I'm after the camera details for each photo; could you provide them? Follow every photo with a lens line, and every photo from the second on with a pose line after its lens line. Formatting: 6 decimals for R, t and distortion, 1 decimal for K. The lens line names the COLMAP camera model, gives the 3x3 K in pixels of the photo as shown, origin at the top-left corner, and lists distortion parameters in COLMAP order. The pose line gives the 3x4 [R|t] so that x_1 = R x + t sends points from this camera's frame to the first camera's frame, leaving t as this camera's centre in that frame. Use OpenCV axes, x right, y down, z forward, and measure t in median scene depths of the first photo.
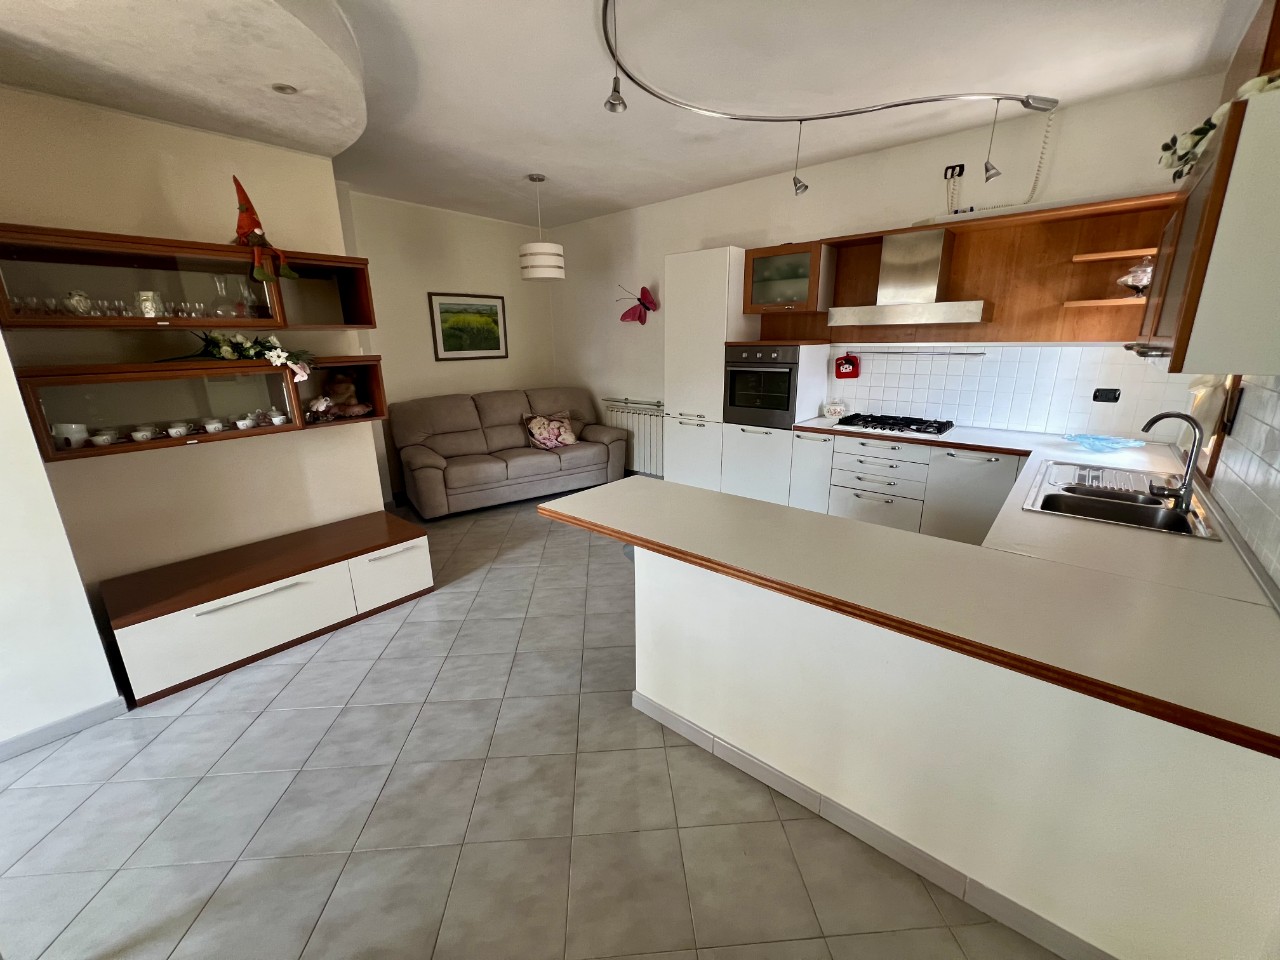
lens RADIAL K [[509.7, 0, 637.1], [0, 509.7, 477.4], [0, 0, 1]] dist [-0.003204, 0.000022]
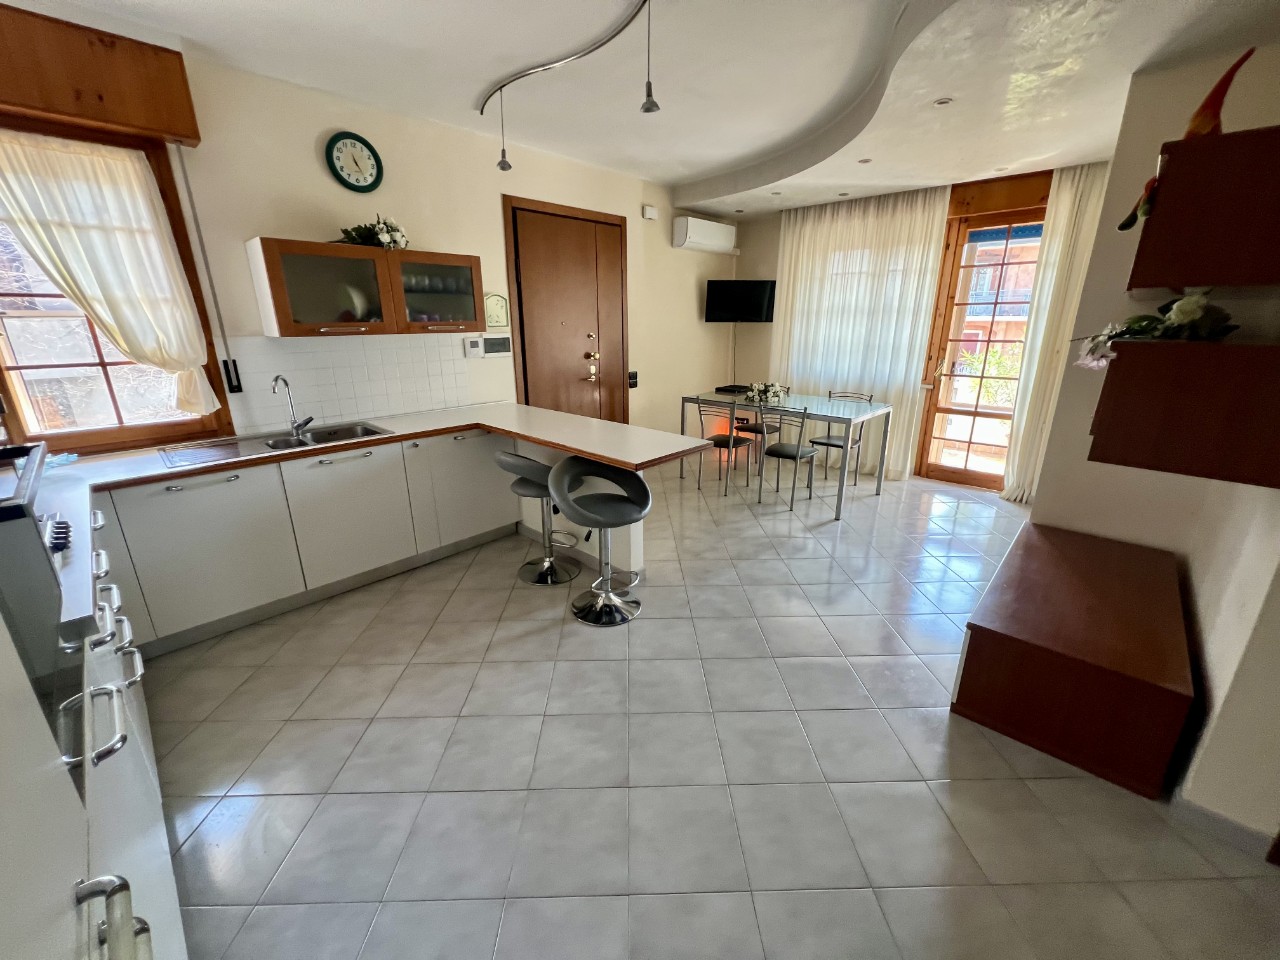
lens RADIAL K [[509.7, 0, 635.7], [0, 509.7, 475.1], [0, 0, 1]] dist [-0.003204, 0.000022]
pose [[-0.998674, 0.003596, 0.051349, -0.030526], [0.030512, 0.844770, 0.534258, -0.304487], [-0.041457, 0.535117, -0.843760, 1.119398]]
